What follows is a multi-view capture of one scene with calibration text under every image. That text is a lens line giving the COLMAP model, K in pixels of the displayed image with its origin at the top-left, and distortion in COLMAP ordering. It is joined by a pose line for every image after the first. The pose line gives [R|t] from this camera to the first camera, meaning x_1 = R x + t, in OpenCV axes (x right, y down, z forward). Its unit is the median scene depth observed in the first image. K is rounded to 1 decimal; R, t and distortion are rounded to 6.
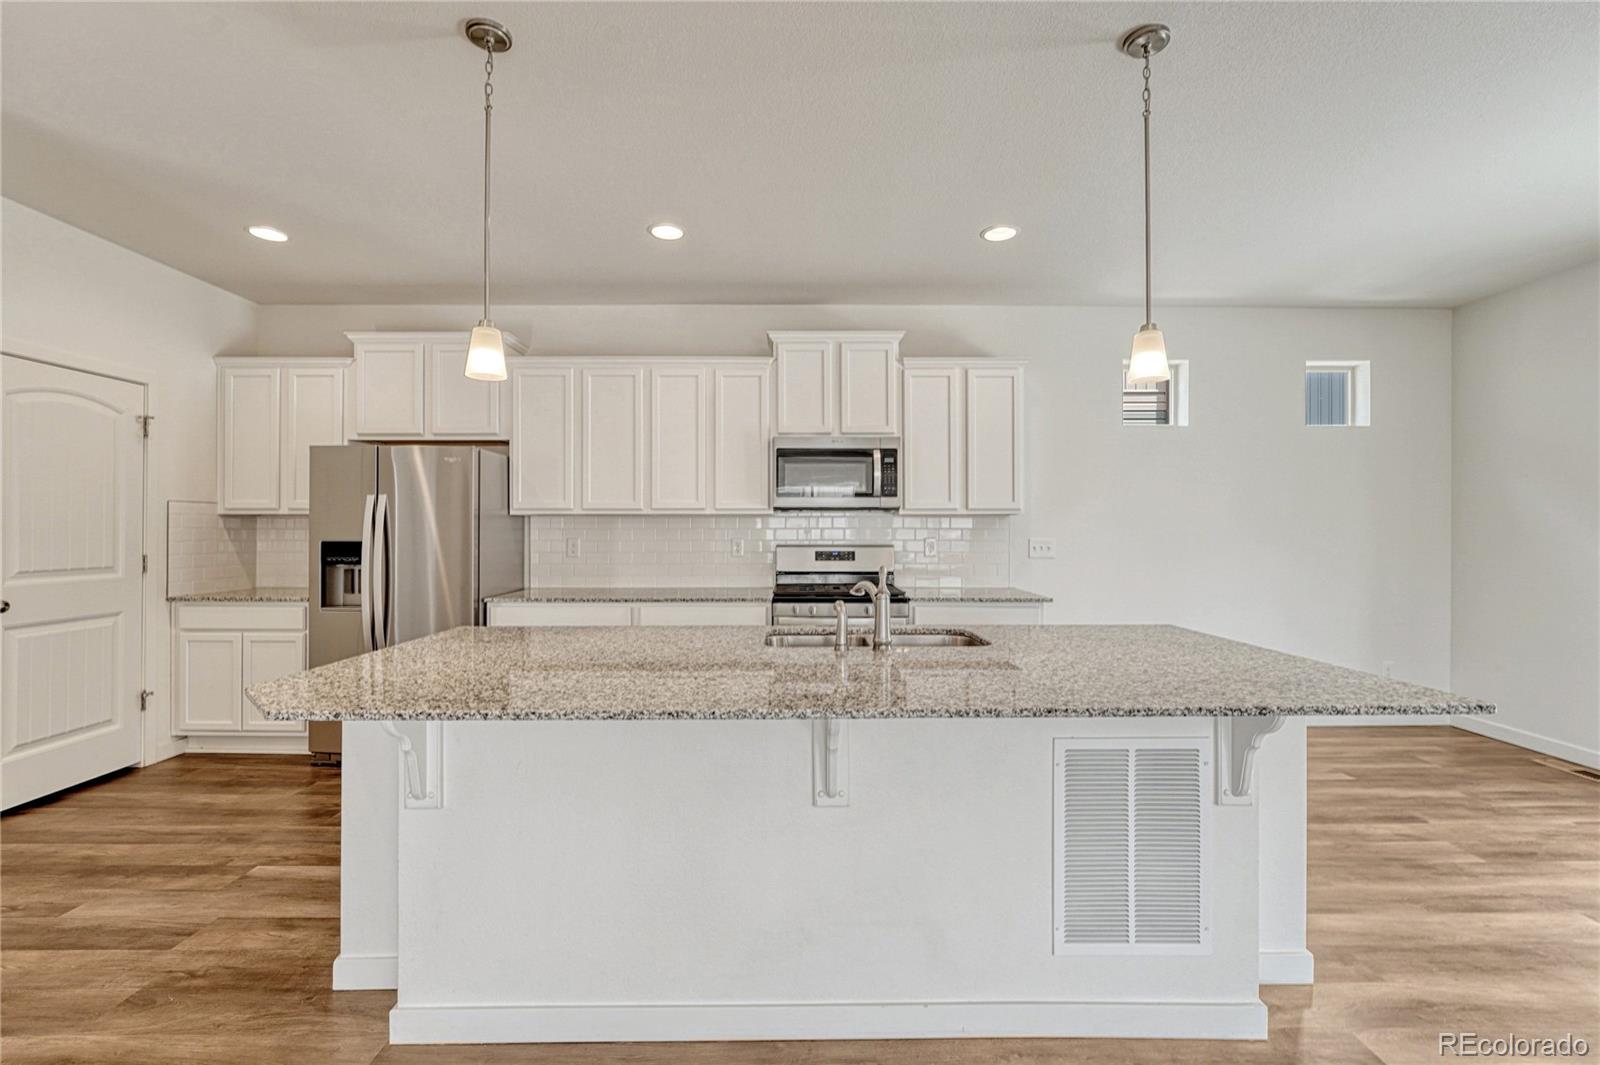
lens RADIAL K [[679.4, 0, 802.5], [0, 679.4, 528.1], [0, 0, 1]] dist [-0.009228, -0.000015]
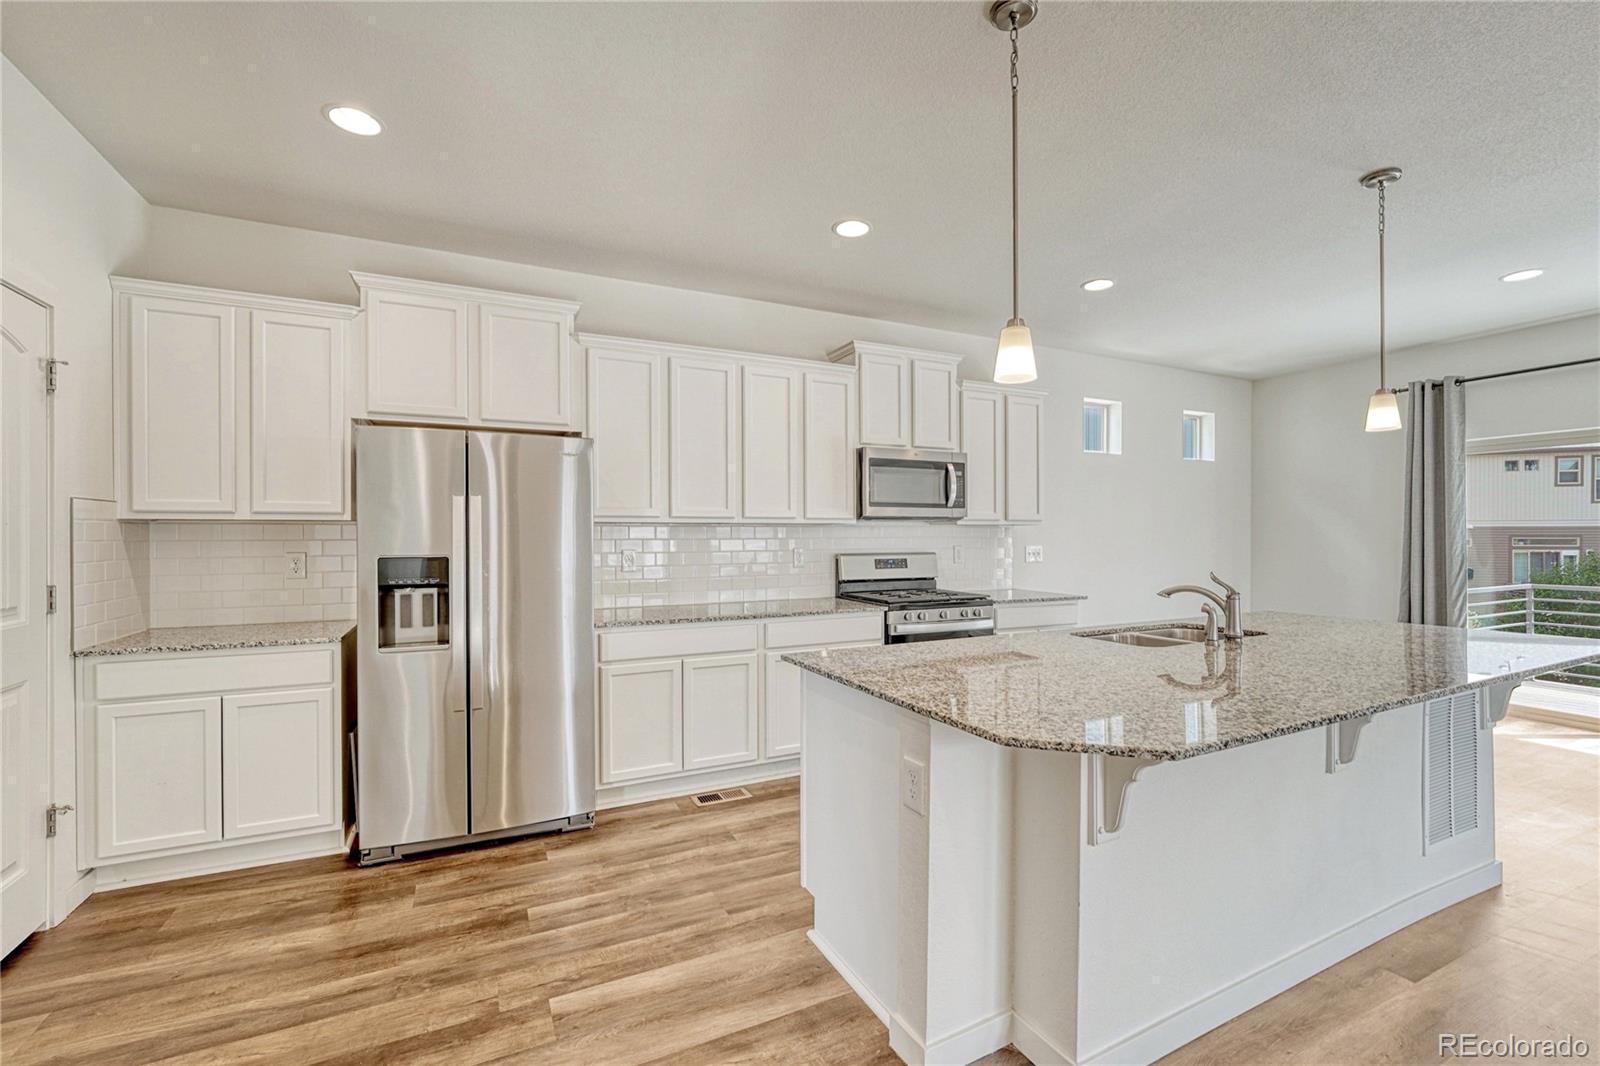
lens RADIAL K [[672.2, 0, 795.7], [0, 672.2, 538.4], [0, 0, 1]] dist [-0.006126, -0.000176]
pose [[0.903828, -0.004136, 0.427876, -0.558855], [0.001263, 0.999975, 0.006998, -0.005540], [-0.427894, -0.005785, 0.903810, 0.142172]]
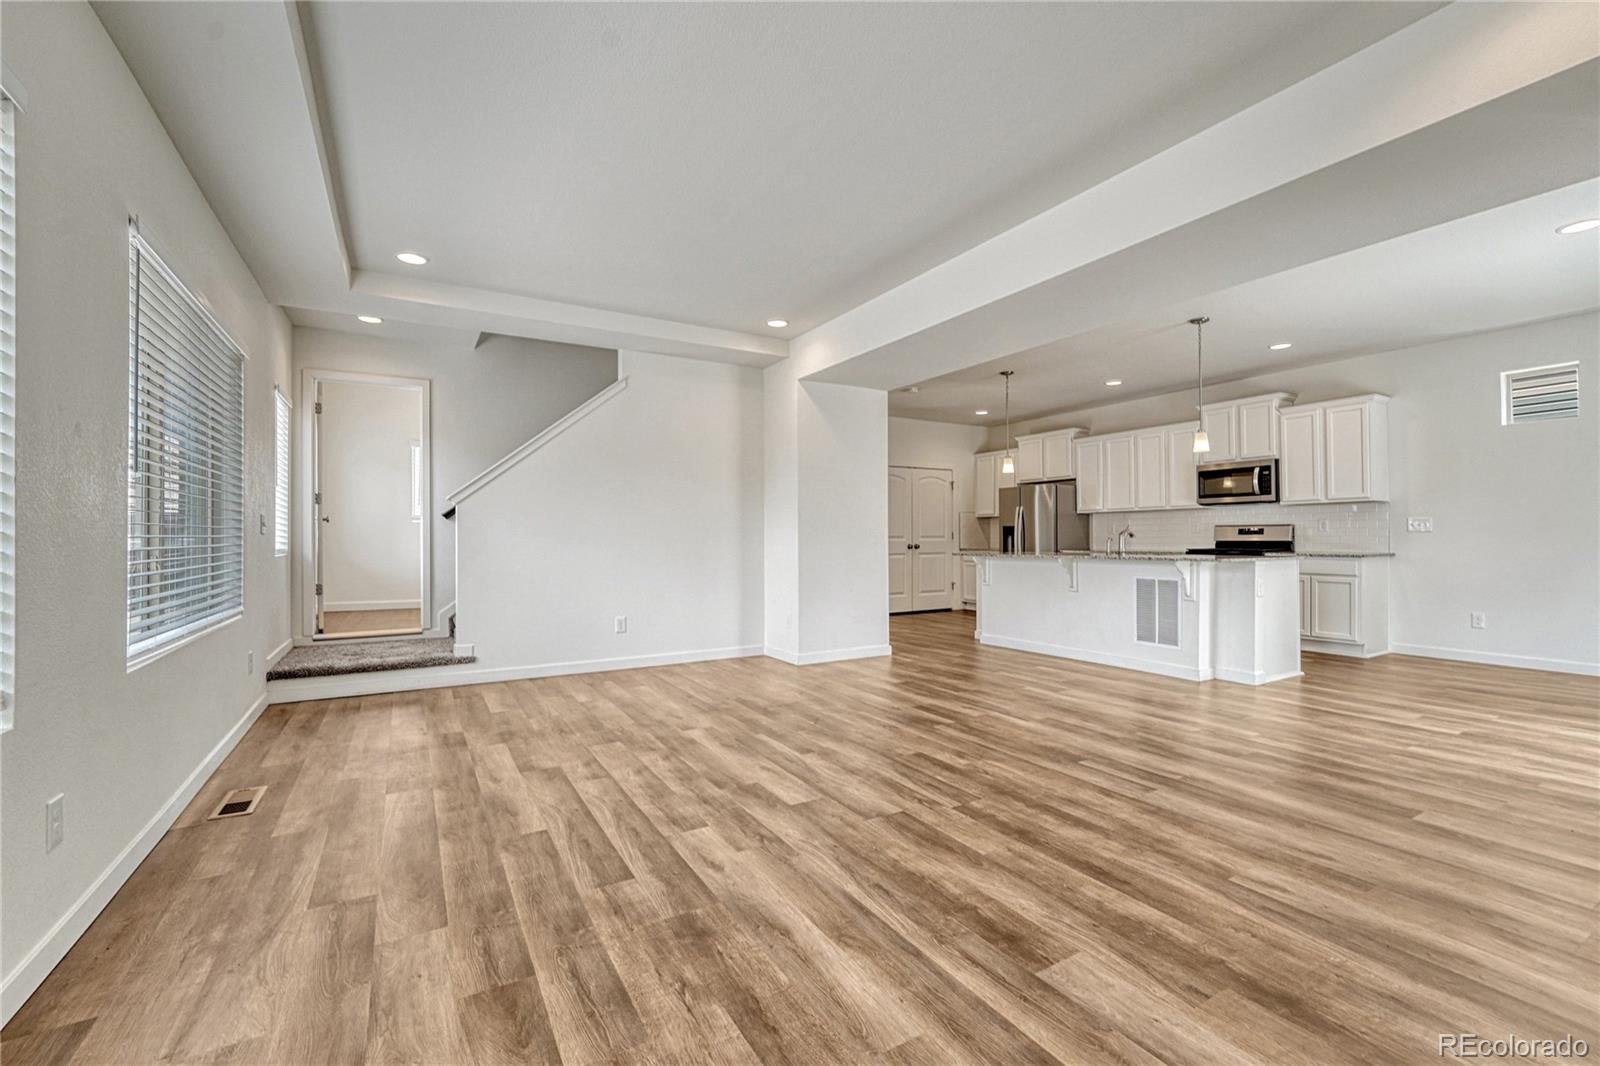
lens RADIAL K [[672.2, 0, 800.0], [0, 672.2, 536.7], [0, 0, 1]] dist [-0.006126, -0.000176]
pose [[0.495742, -0.004589, -0.868458, 0.978267], [0.005417, 0.999983, -0.002192, 0.054170], [0.868453, -0.003618, 0.495758, -0.803898]]
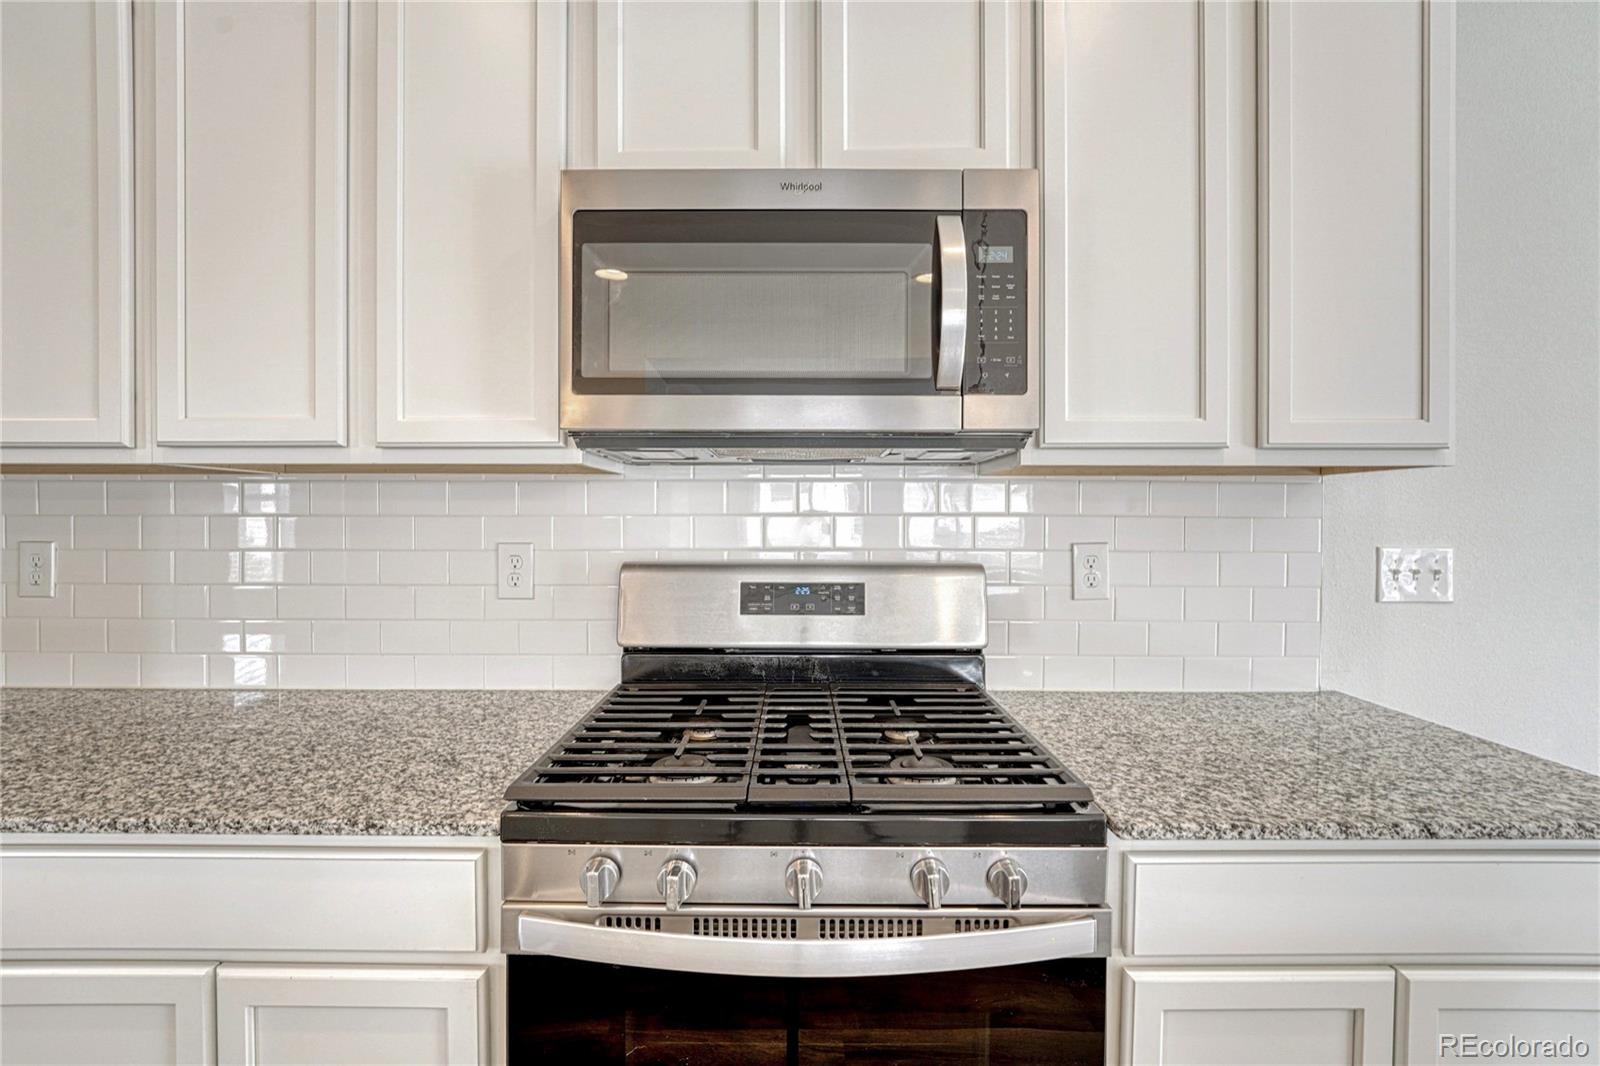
lens RADIAL K [[672.2, 0, 799.5], [0, 672.2, 524.4], [0, 0, 1]] dist [-0.006126, -0.000176]
pose [[0.999981, 0.001466, -0.006060, 0.051425], [-0.001441, 0.999991, 0.004076, 0.004611], [0.006066, -0.004068, 0.999973, 0.726451]]
